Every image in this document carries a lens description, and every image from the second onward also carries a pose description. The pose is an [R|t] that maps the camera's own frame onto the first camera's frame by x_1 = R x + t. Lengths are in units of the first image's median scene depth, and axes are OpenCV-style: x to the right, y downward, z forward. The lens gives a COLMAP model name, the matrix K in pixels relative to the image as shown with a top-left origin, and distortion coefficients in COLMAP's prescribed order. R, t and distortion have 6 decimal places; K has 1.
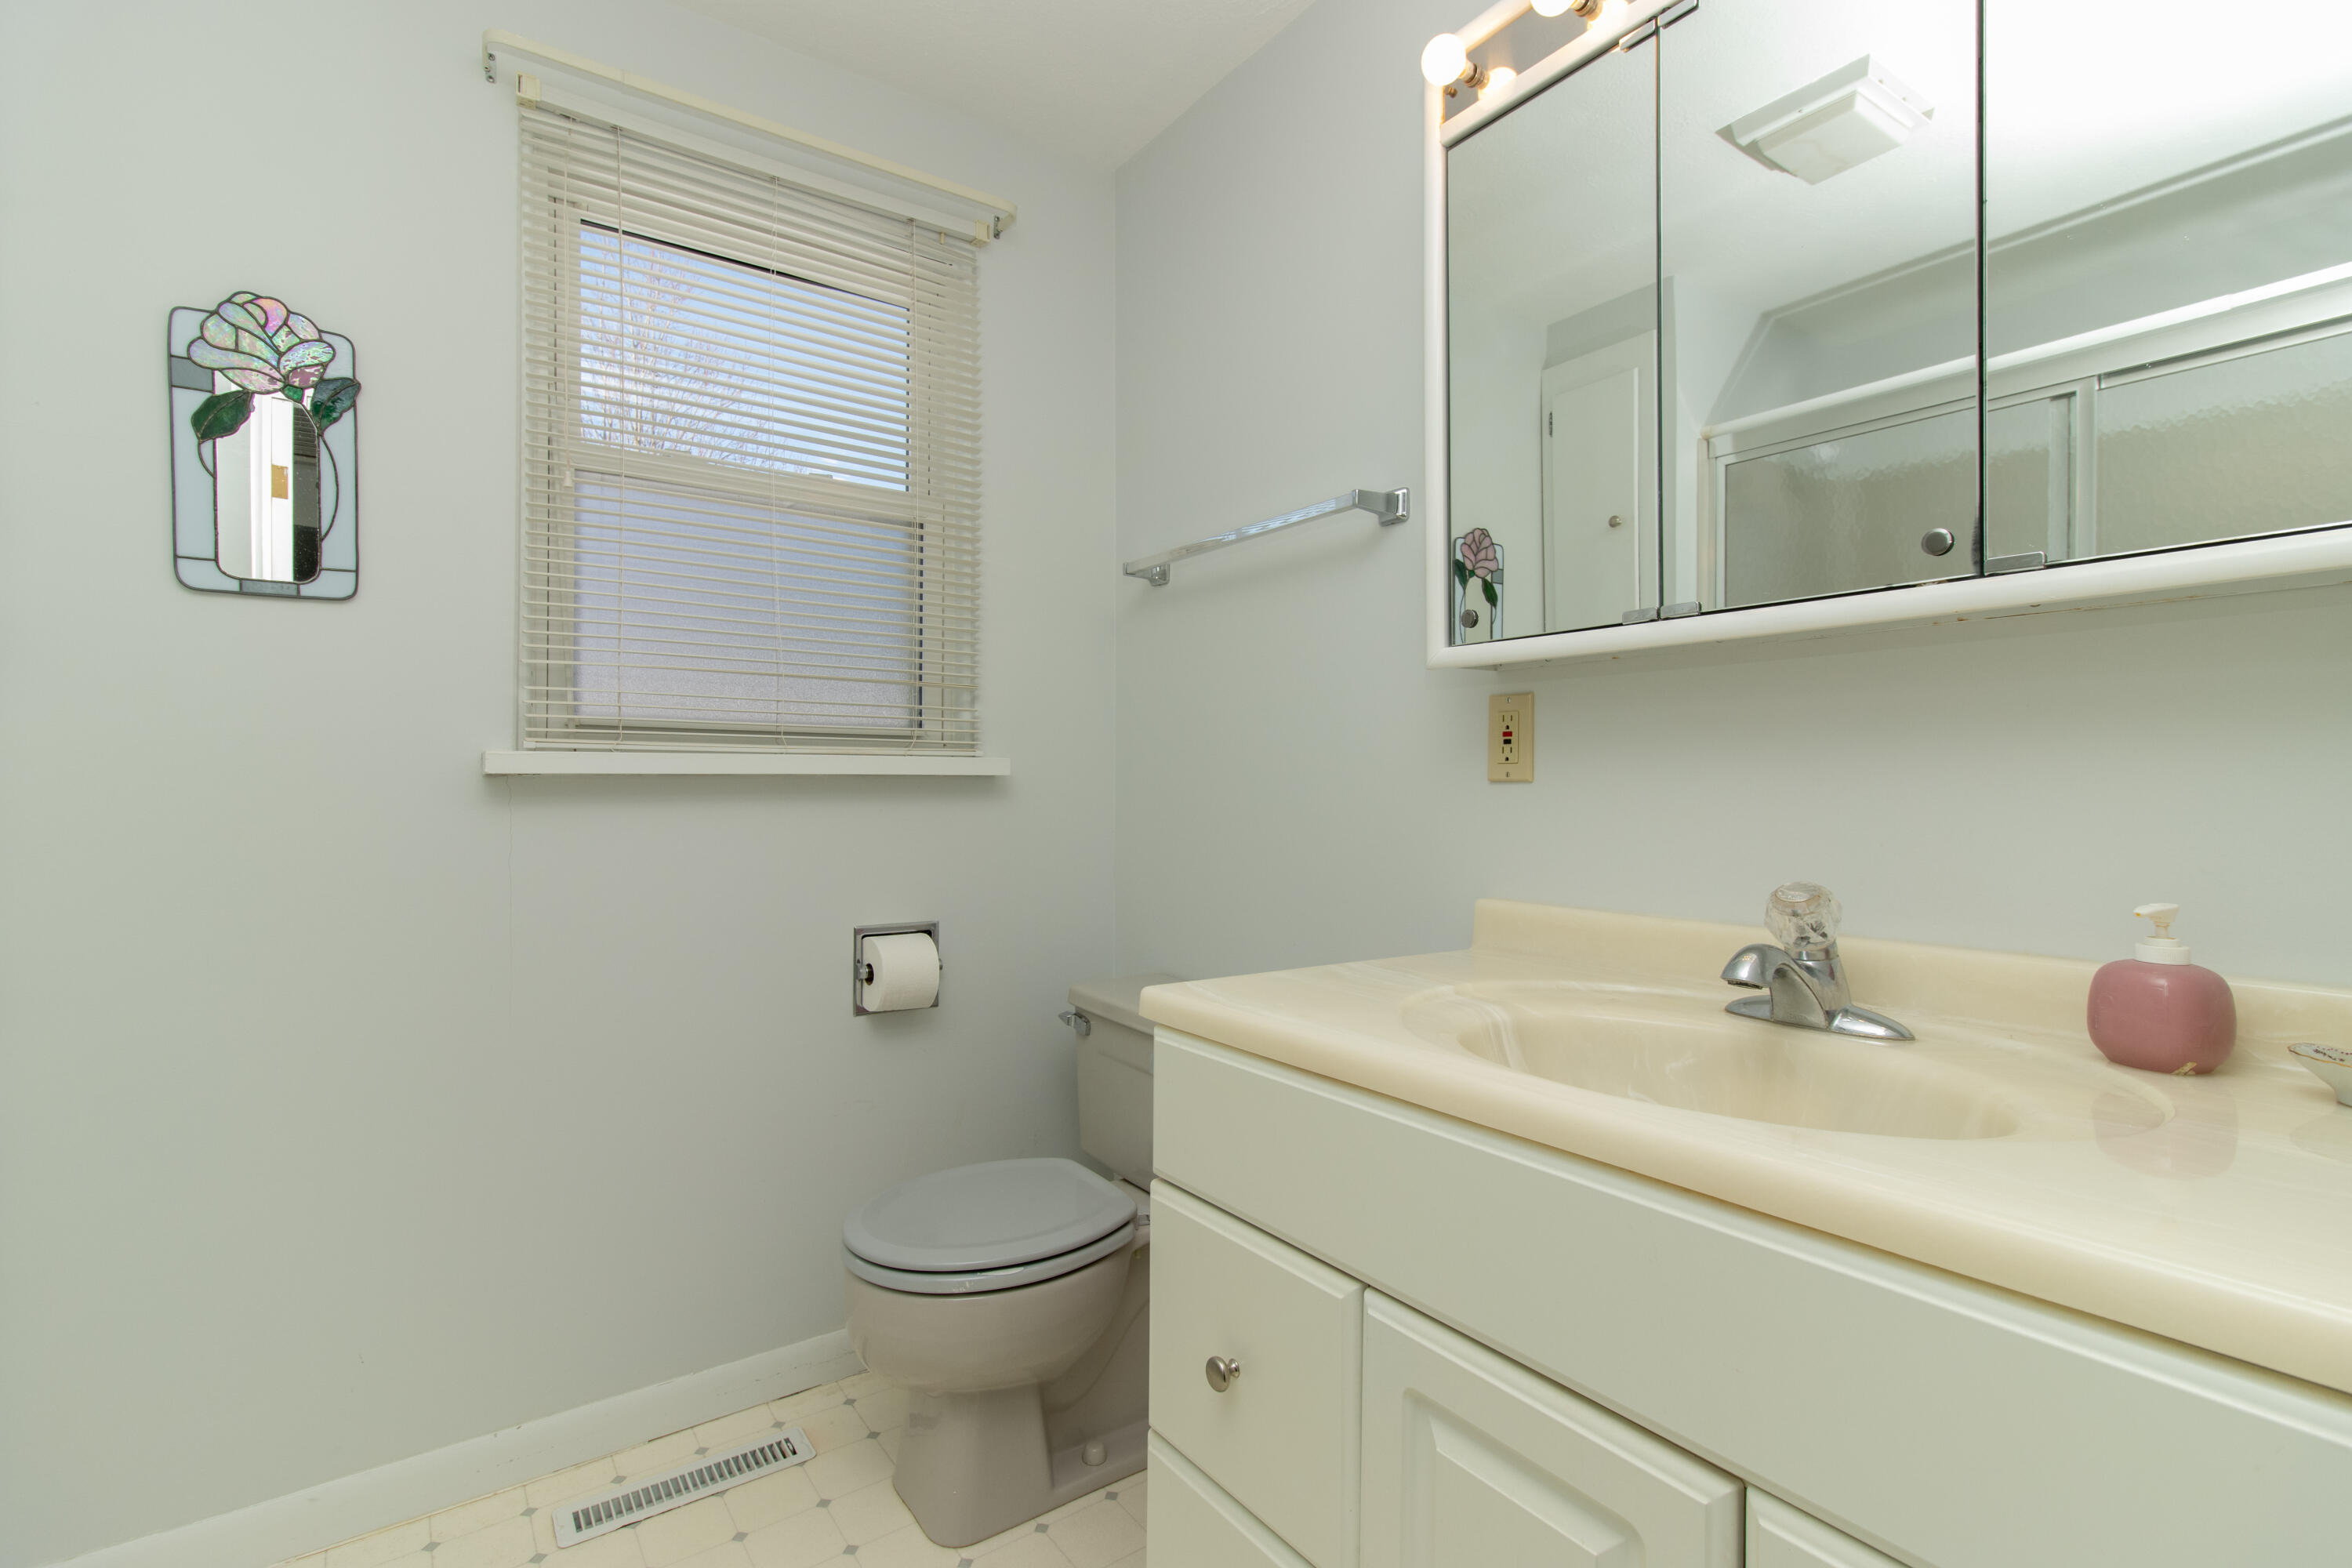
lens RADIAL K [[1100.5, 0, 1191.5], [0, 1100.5, 787.6], [0, 0, 1]] dist [0.003196, -0.000596]
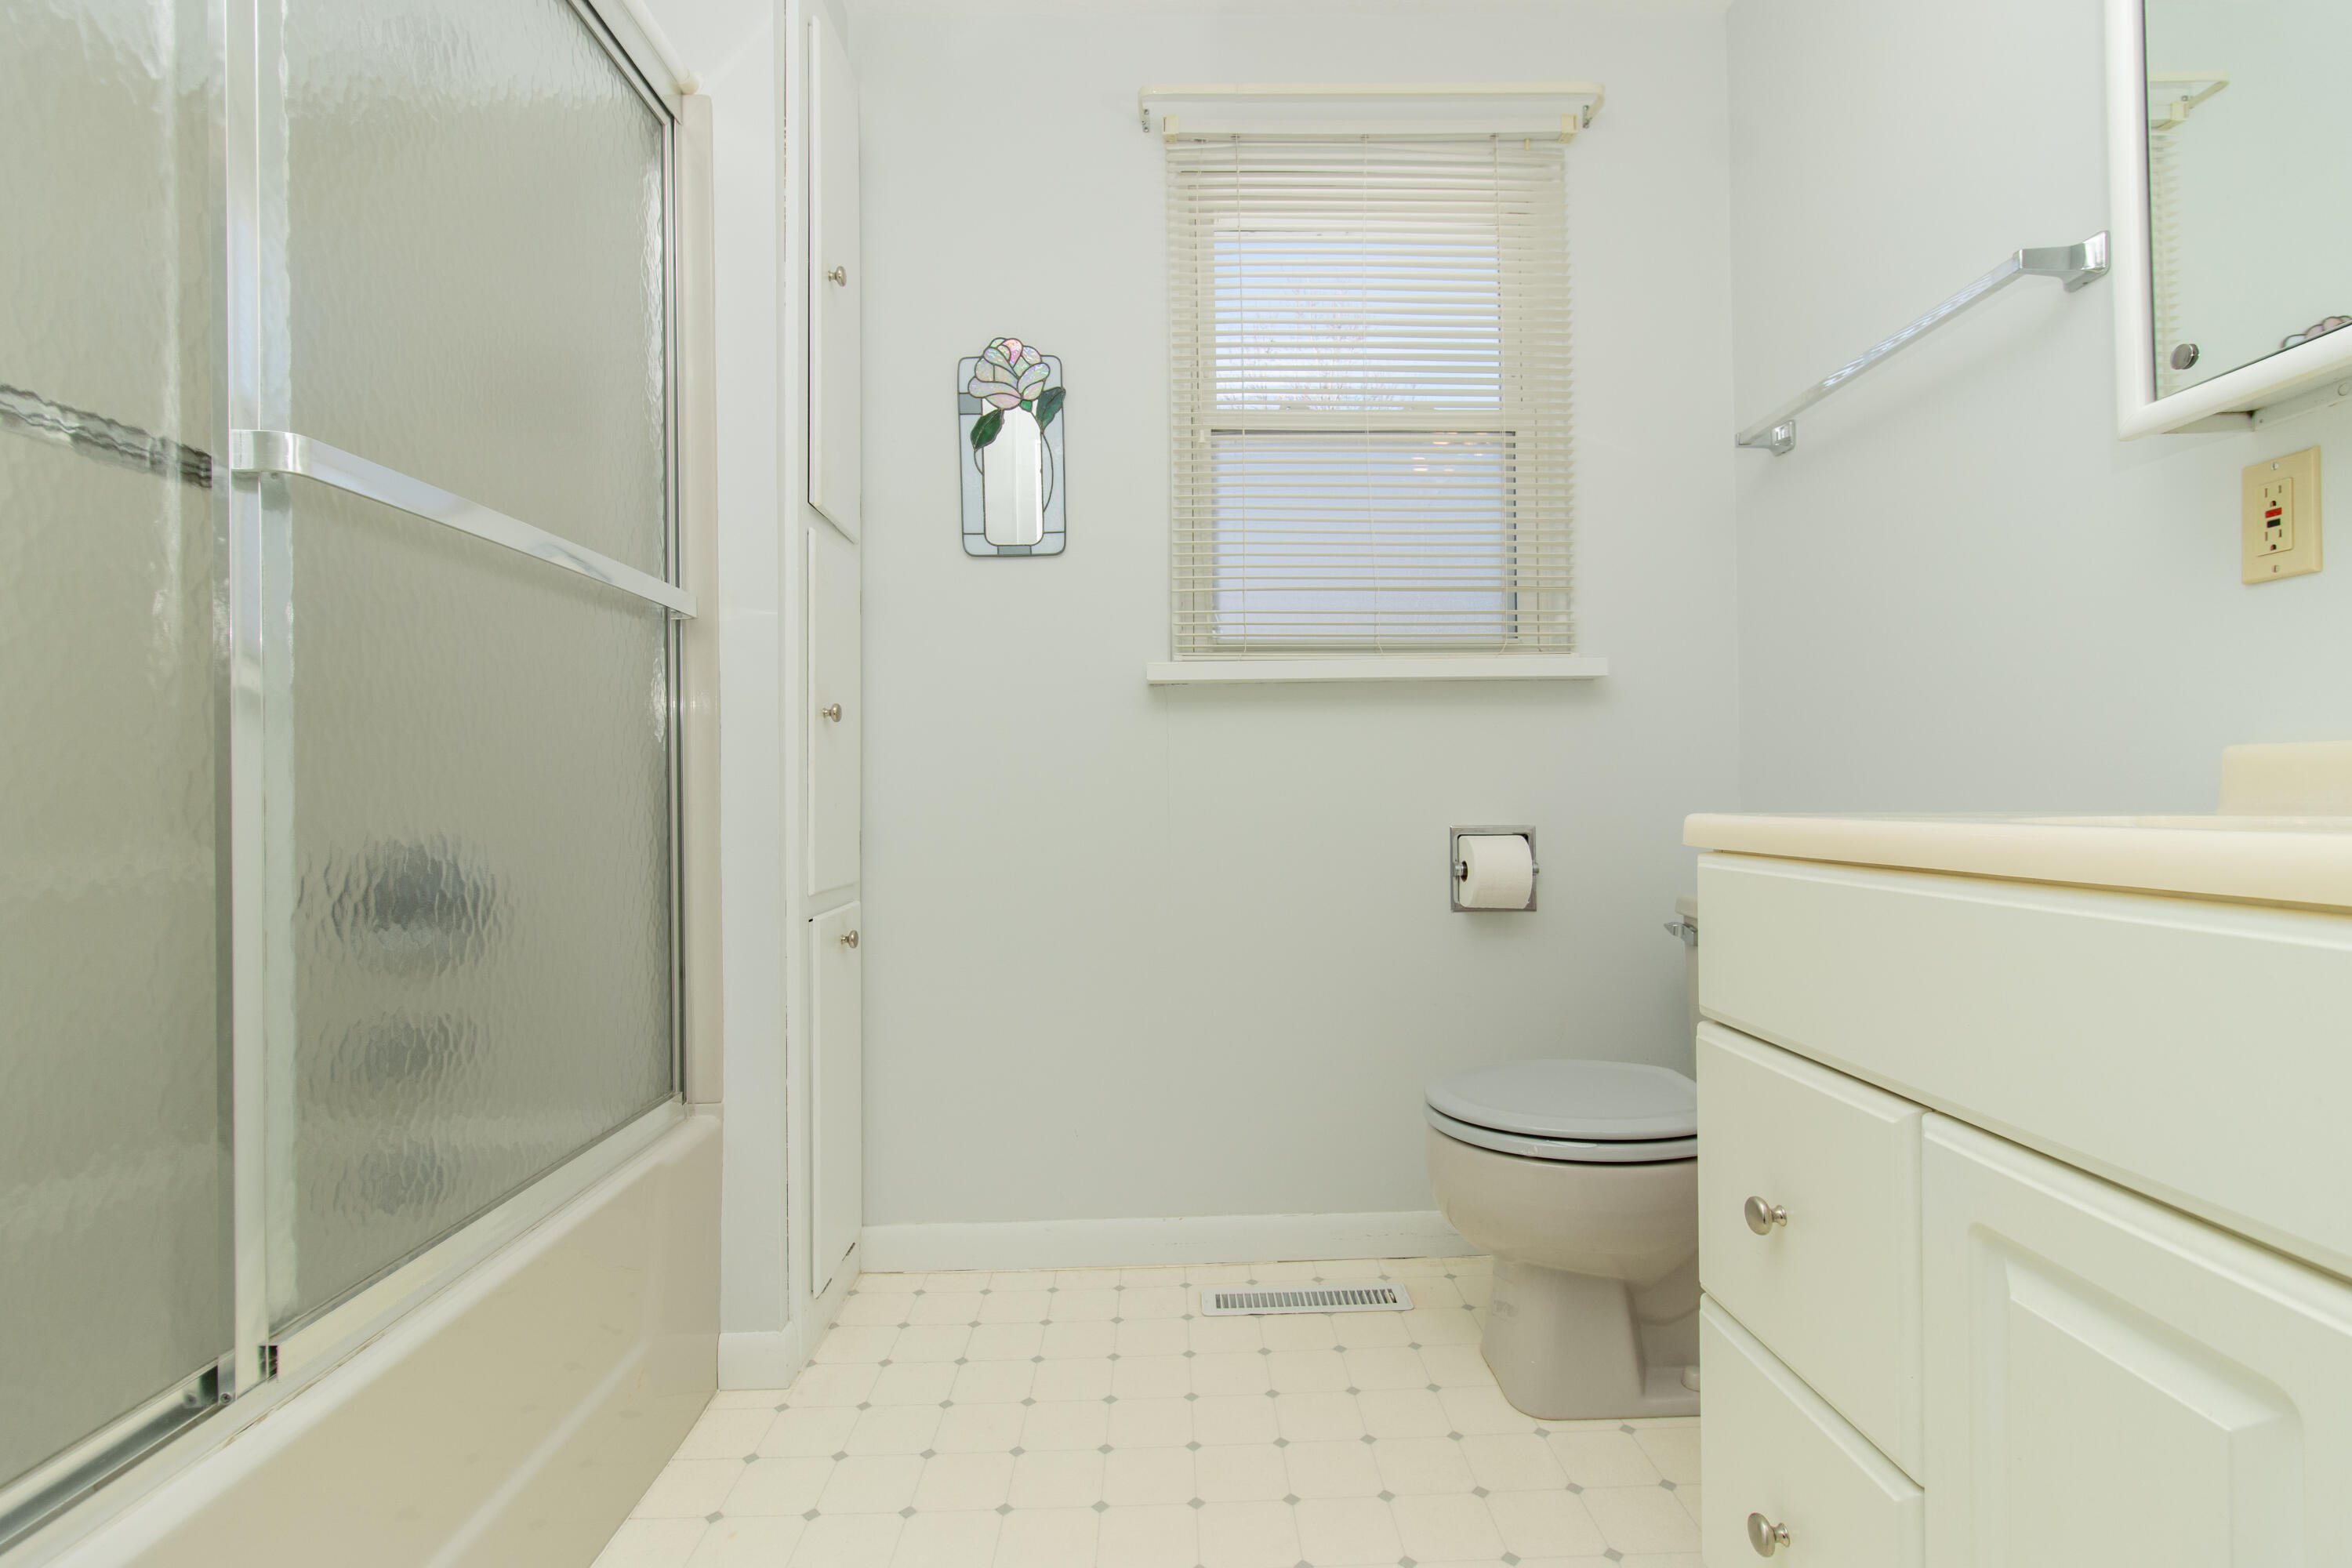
lens RADIAL K [[1100.5, 0, 1191.5], [0, 1100.5, 787.6], [0, 0, 1]] dist [0.003196, -0.000596]
pose [[0.824014, -0.018976, -0.566252, 0.100901], [0.014306, 0.999817, -0.012688, 0.121589], [0.566389, 0.002354, 0.824135, 0.001422]]
